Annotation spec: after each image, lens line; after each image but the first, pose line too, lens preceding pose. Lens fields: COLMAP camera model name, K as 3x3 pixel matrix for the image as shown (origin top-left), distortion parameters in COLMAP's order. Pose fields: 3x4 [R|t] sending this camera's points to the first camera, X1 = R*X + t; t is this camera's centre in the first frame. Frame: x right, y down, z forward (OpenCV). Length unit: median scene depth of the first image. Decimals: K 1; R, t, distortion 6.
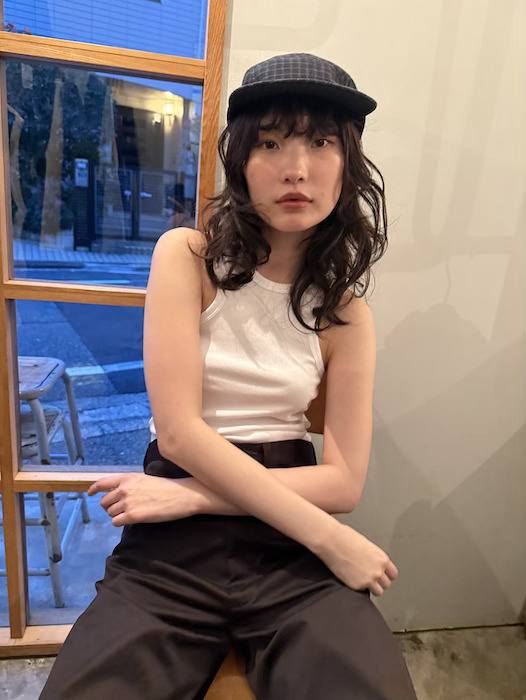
lens RADIAL K [[494.6, 0, 267.1], [0, 494.6, 350.6], [0, 0, 1]] dist [-0.005775, -0.003567]
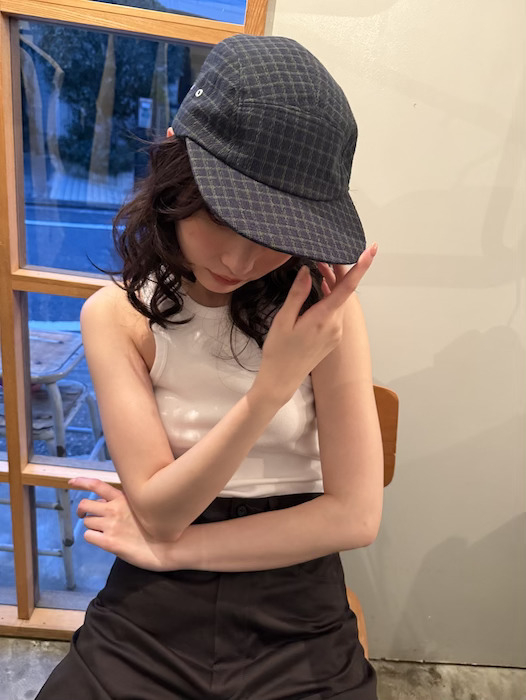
lens RADIAL K [[498.3, 0, 265.3], [0, 498.3, 346.3], [0, 0, 1]] dist [-0.003499, -0.002941]
pose [[0.990770, 0.089922, -0.101436, 0.027521], [-0.080929, 0.992689, 0.089545, -0.089657], [0.108746, -0.080509, 0.990804, 0.091488]]
